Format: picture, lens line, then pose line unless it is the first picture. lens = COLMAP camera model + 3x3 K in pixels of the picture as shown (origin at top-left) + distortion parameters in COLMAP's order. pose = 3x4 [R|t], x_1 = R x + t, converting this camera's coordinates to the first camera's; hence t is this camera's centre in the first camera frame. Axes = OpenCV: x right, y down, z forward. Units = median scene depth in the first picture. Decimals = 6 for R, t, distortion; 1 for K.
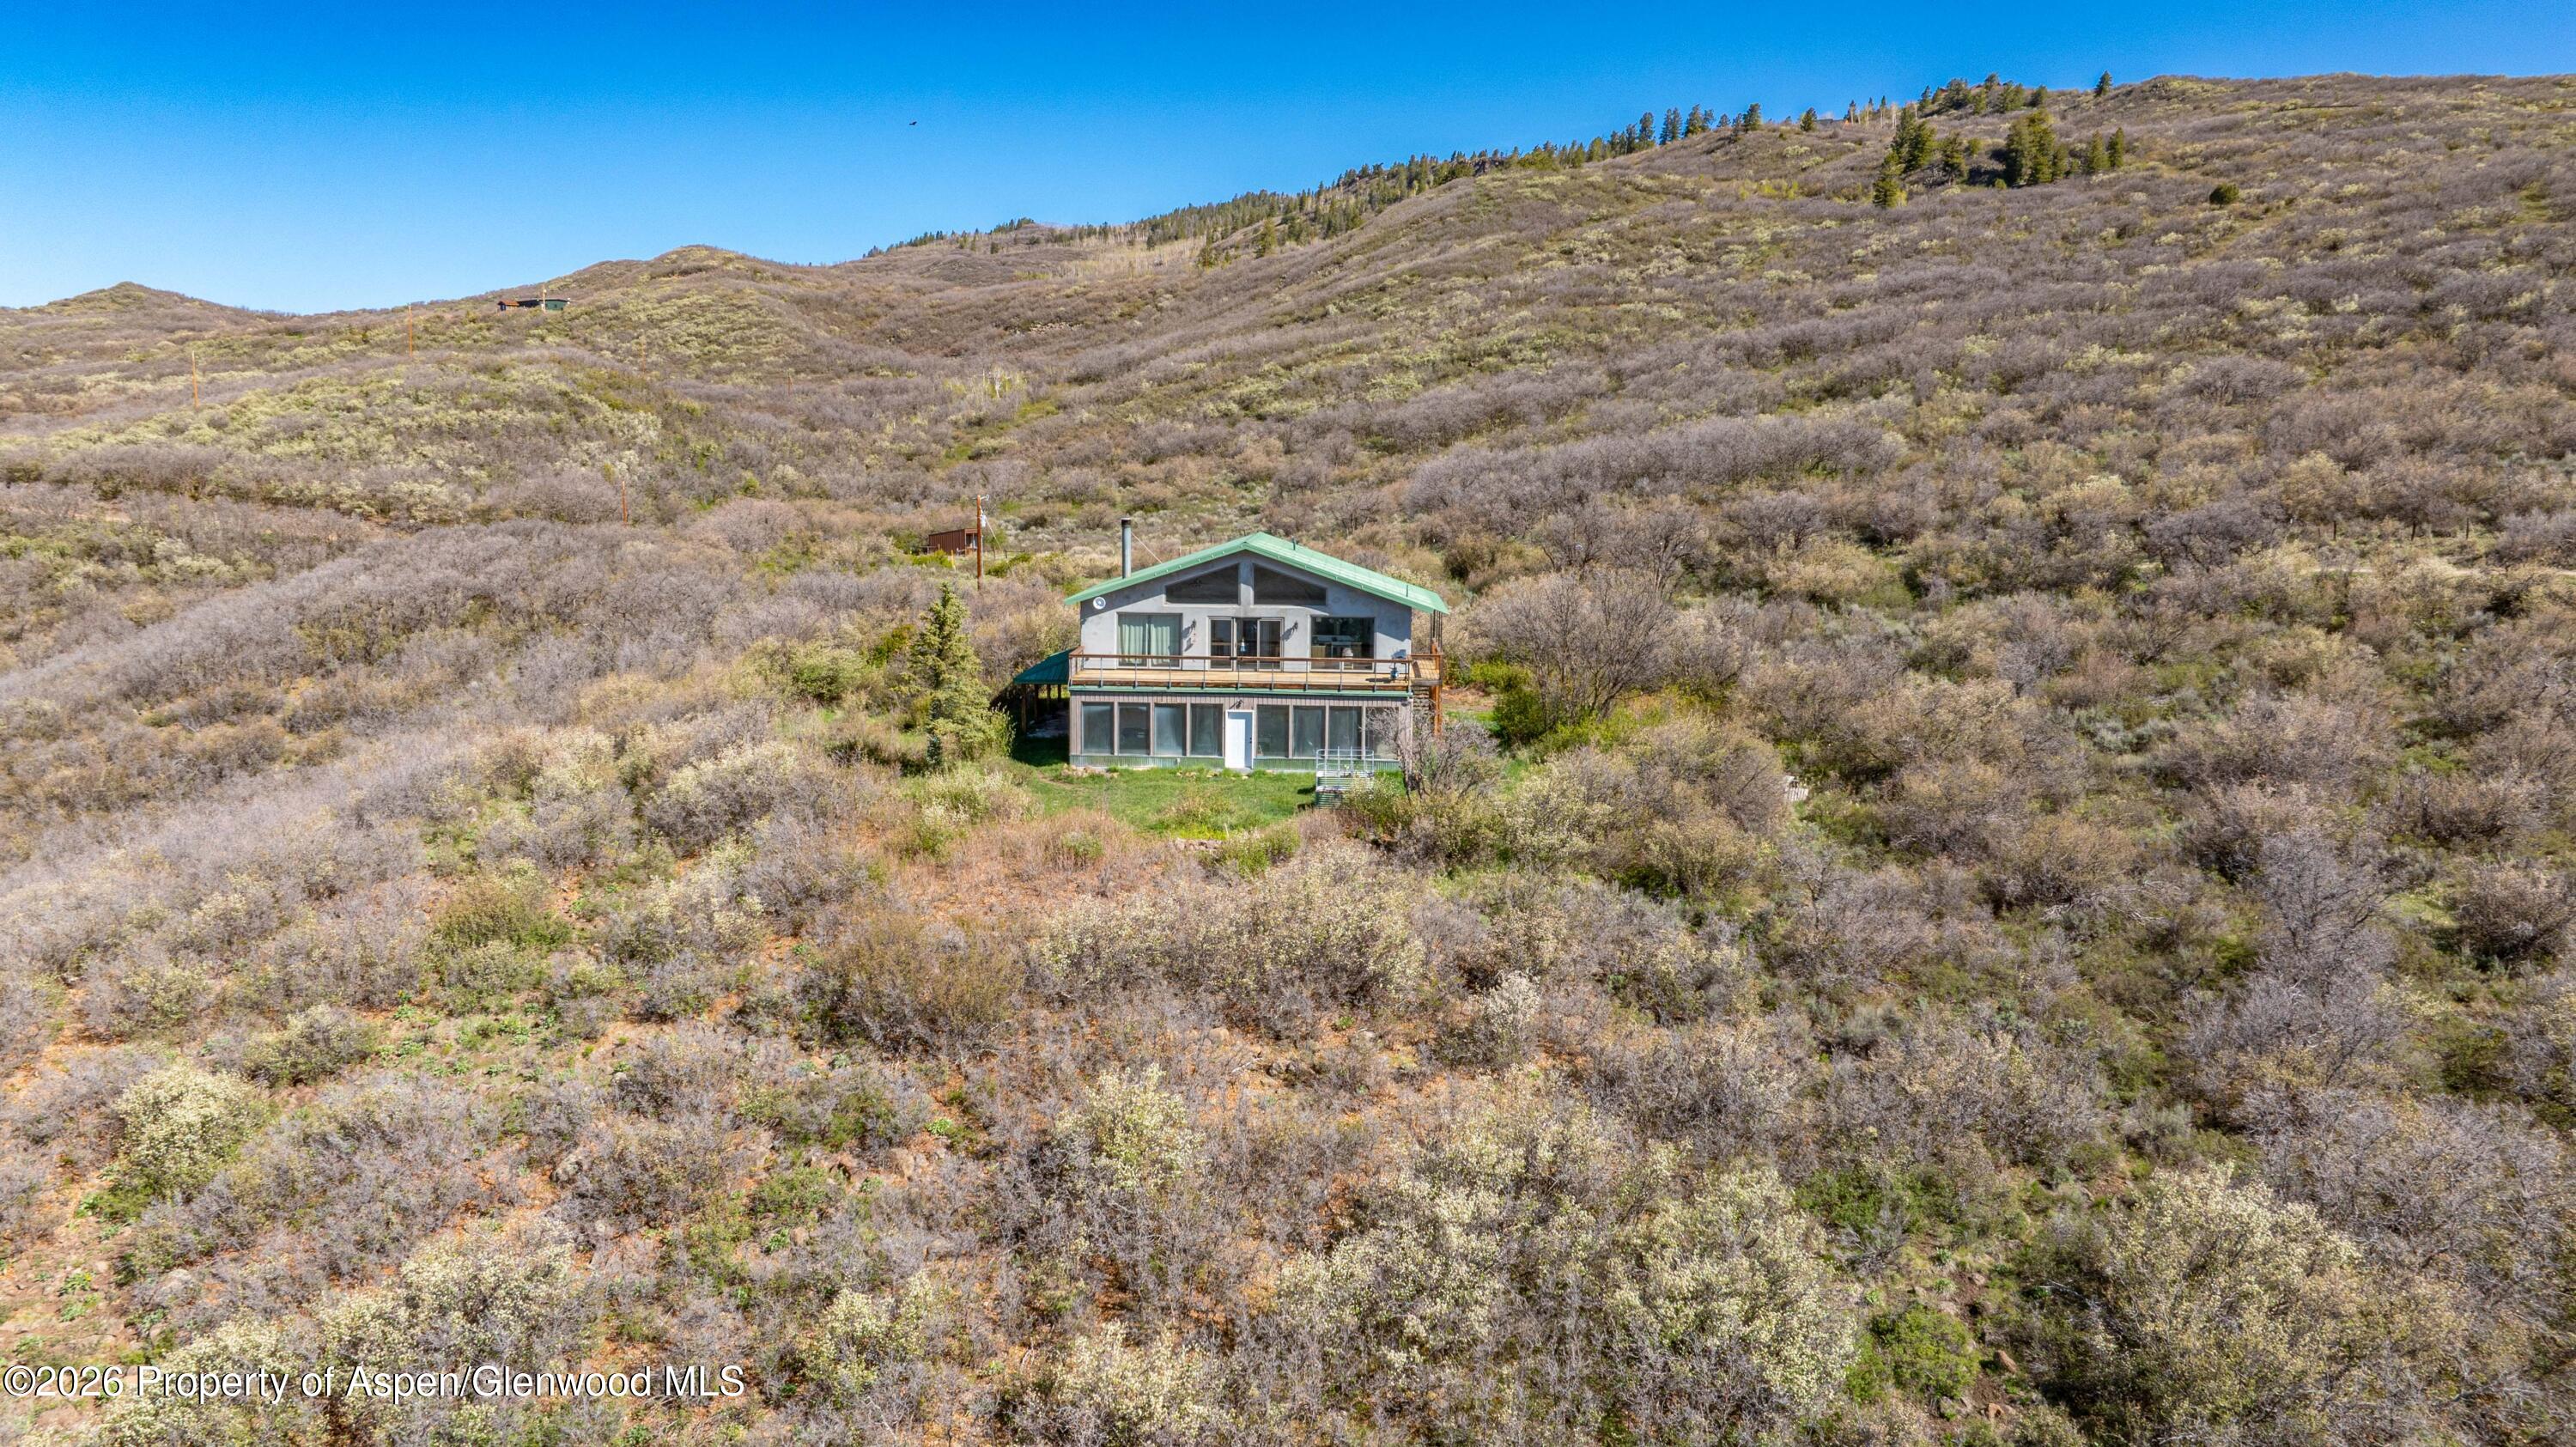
lens RADIAL K [[1864.8, 0, 1297.0], [0, 1864.8, 692.8], [0, 0, 1]] dist [-0.020844, -0.008613]
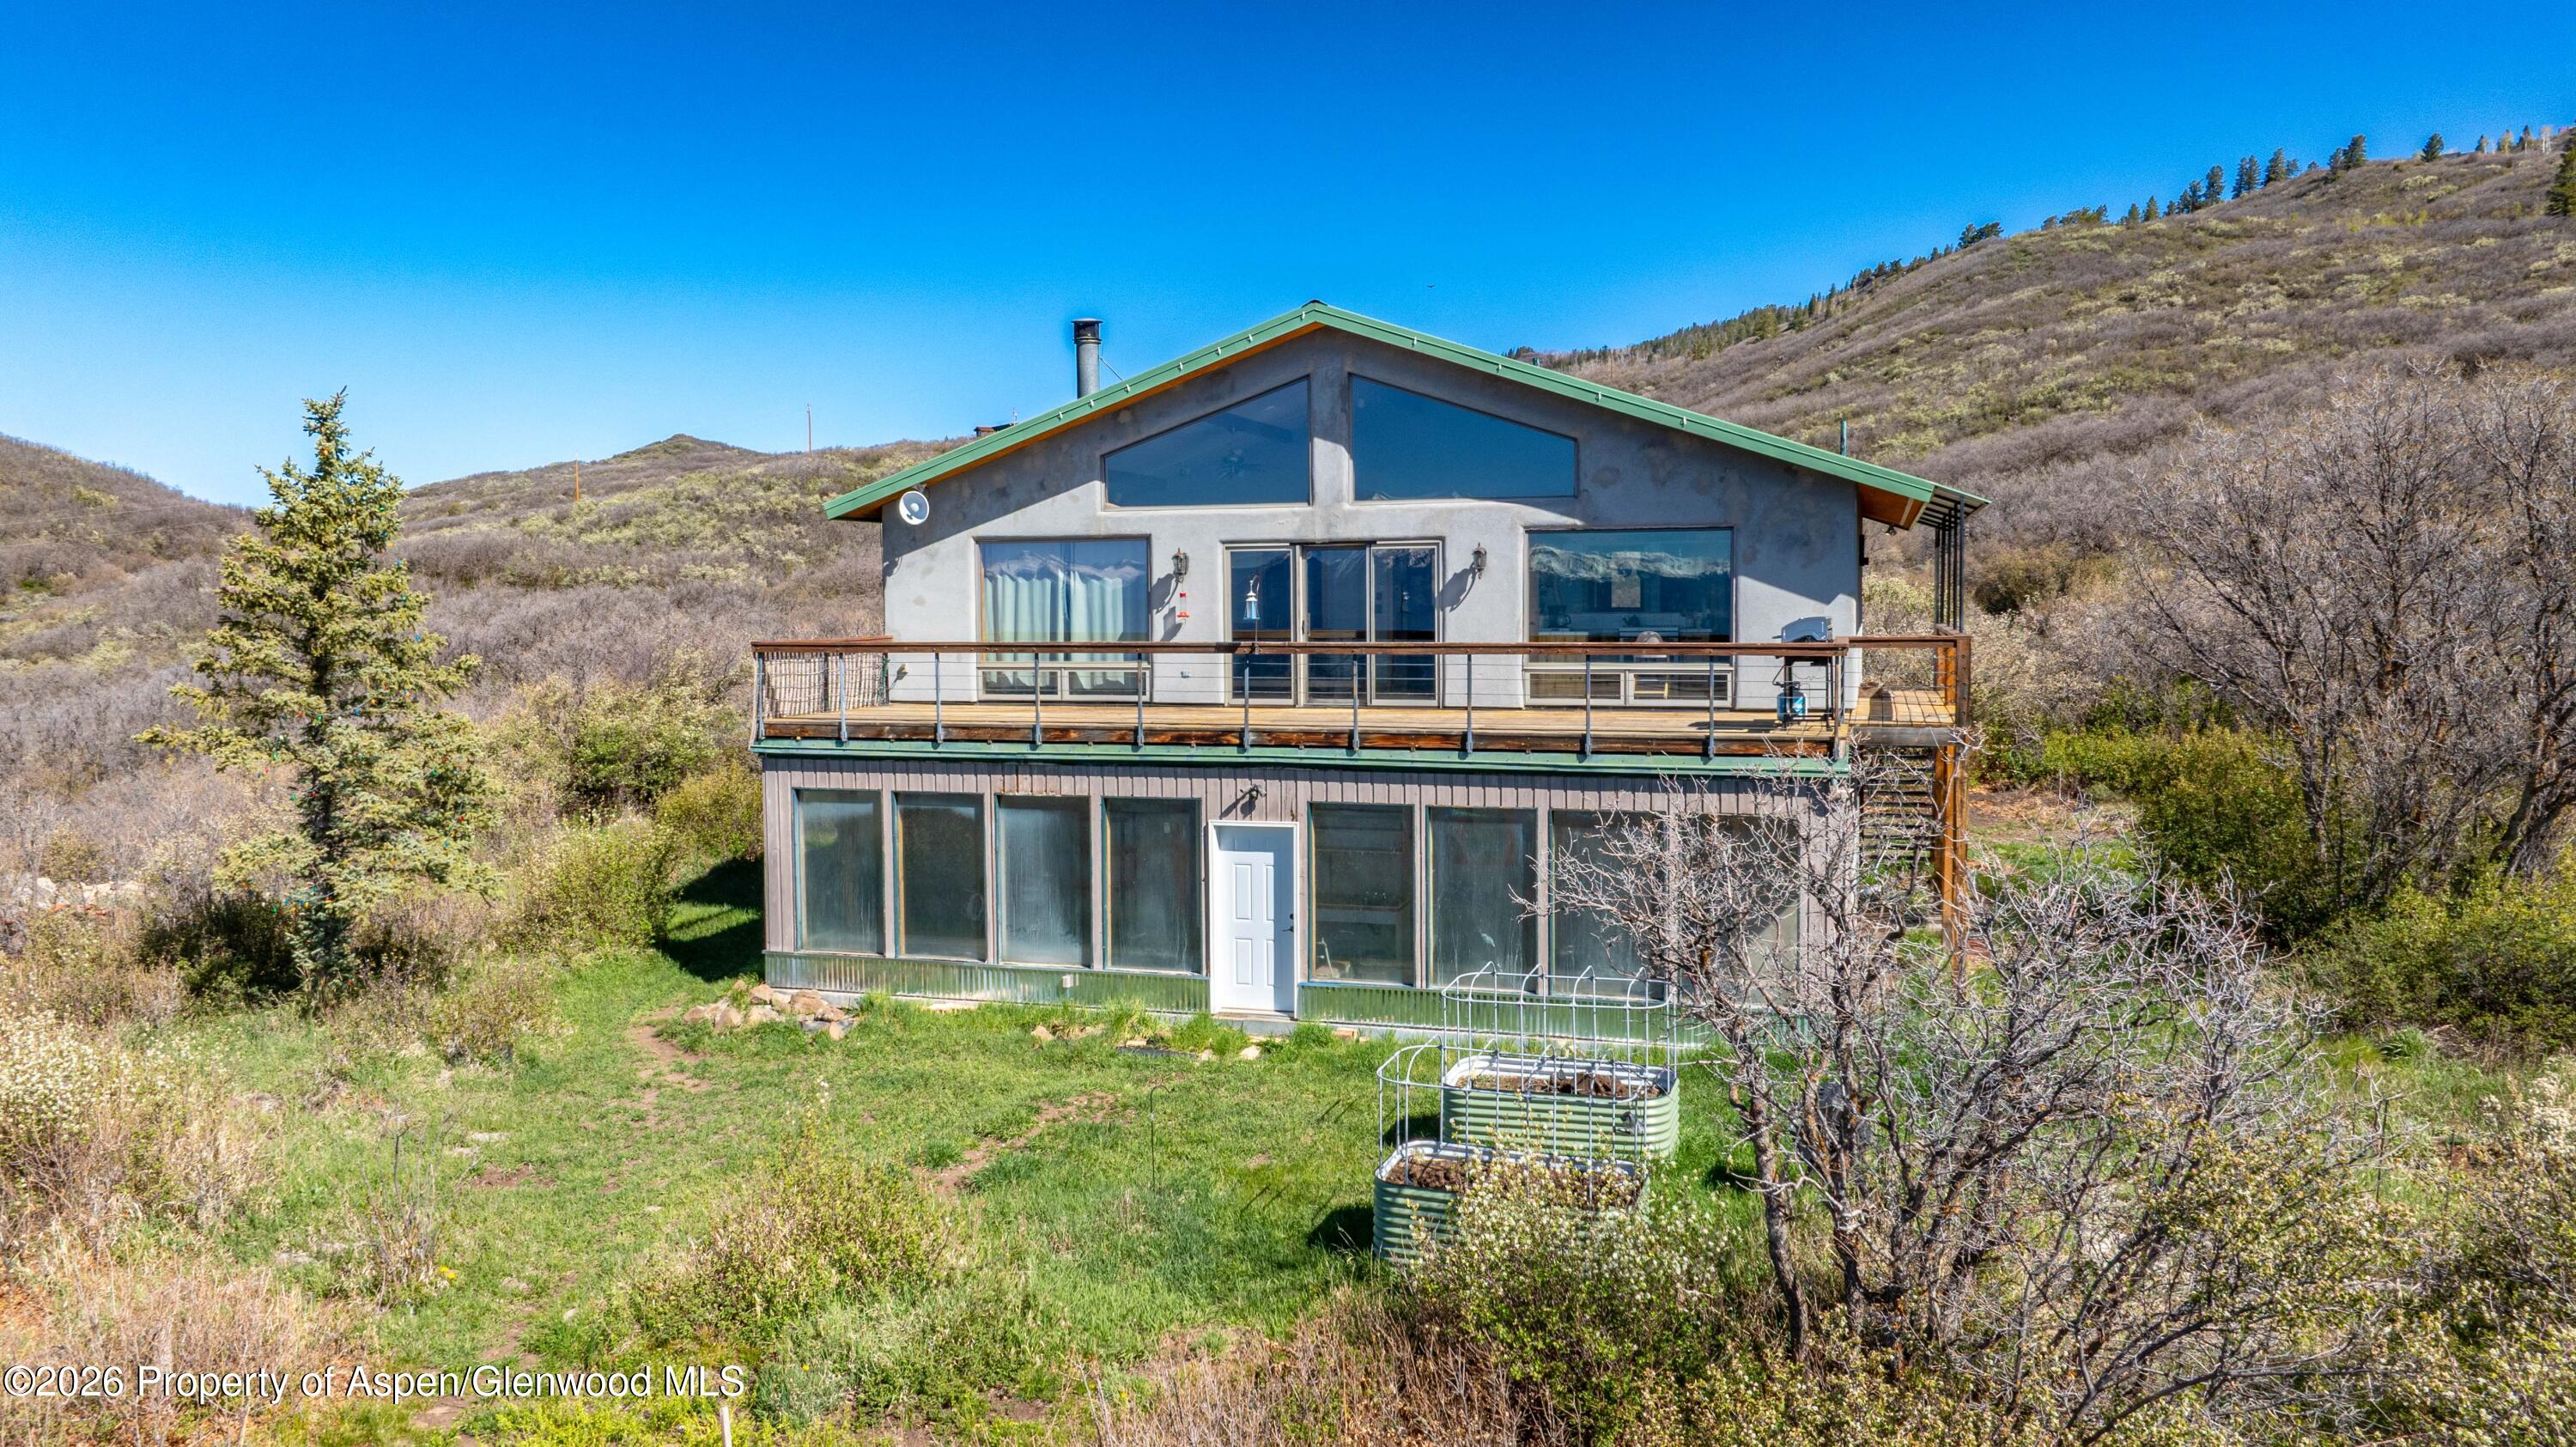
lens RADIAL K [[1864.8, 0, 1297.0], [0, 1864.8, 692.8], [0, 0, 1]] dist [-0.020844, -0.008613]
pose [[0.963170, -0.006555, -0.268813, 0.011585], [-0.013065, 0.997381, -0.071132, 0.002054], [0.268575, 0.072024, 0.960562, 0.145385]]
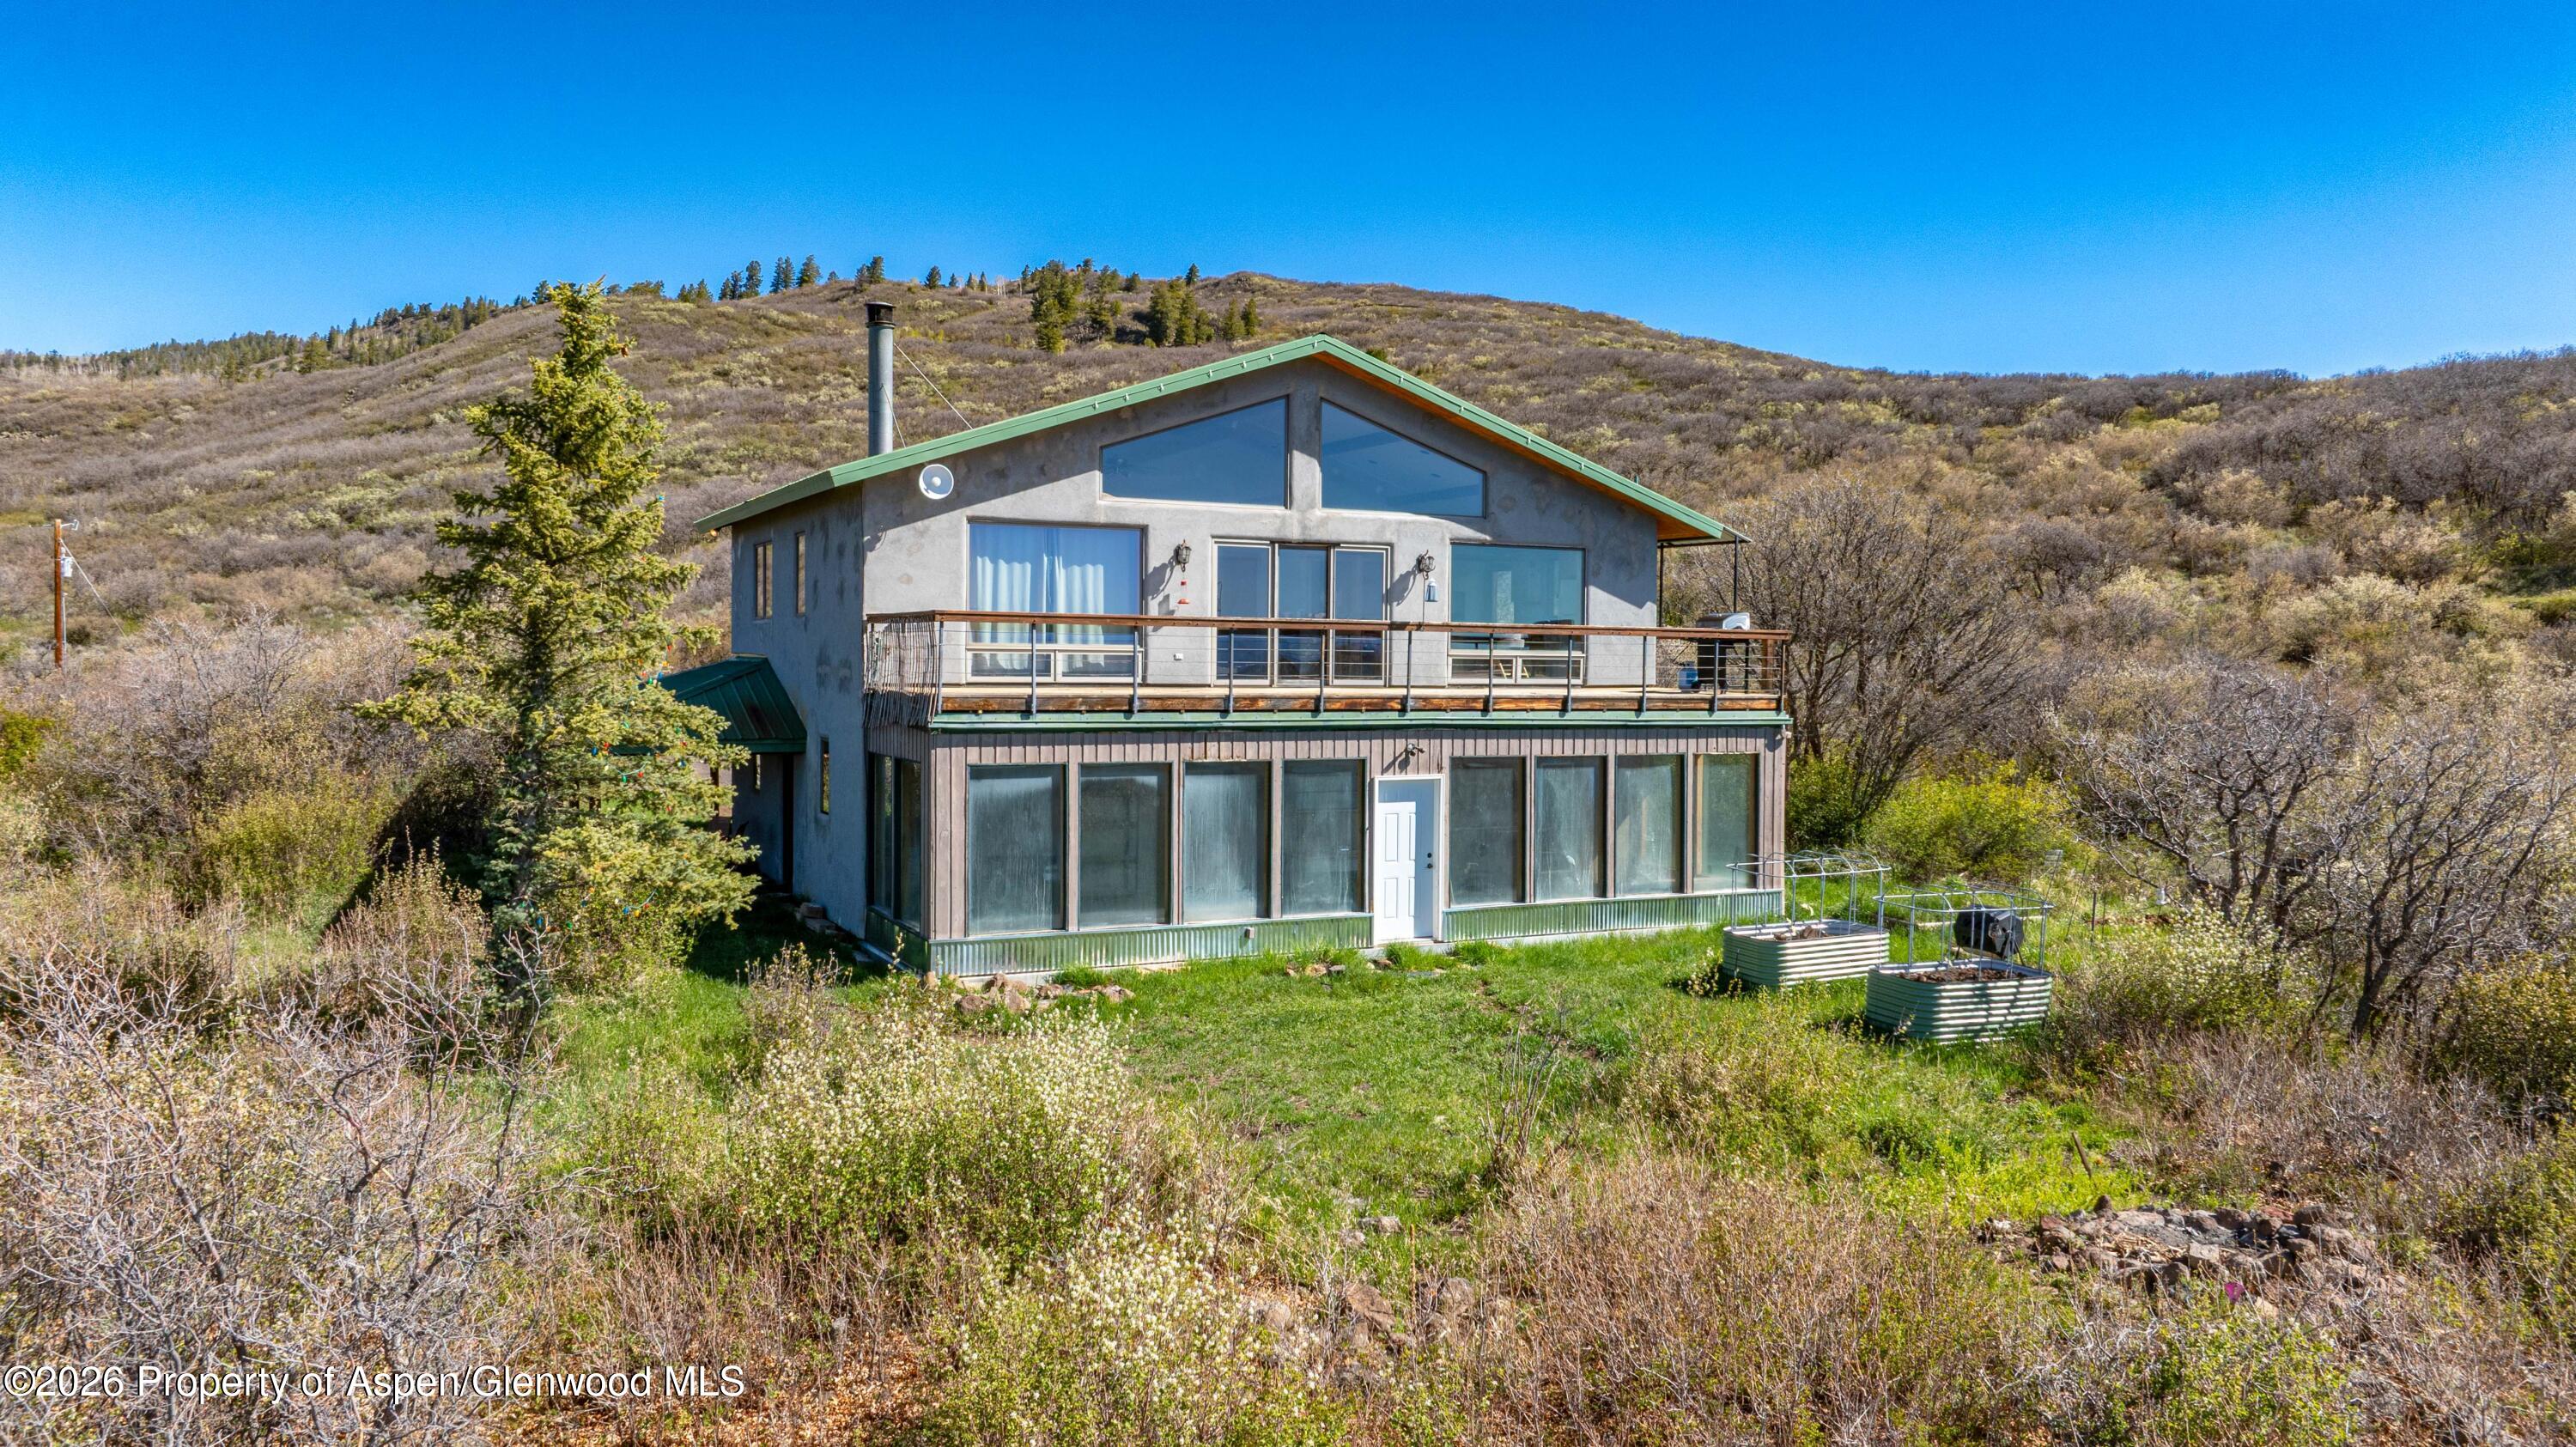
lens RADIAL K [[1836.9, 0, 1337.5], [0, 1836.9, 710.8], [0, 0, 1]] dist [-0.069105, 0.058161]
pose [[0.866475, -0.016380, 0.498952, -0.043723], [0.060375, 0.995564, -0.072165, 0.004377], [-0.495557, 0.092654, 0.863620, 0.144455]]
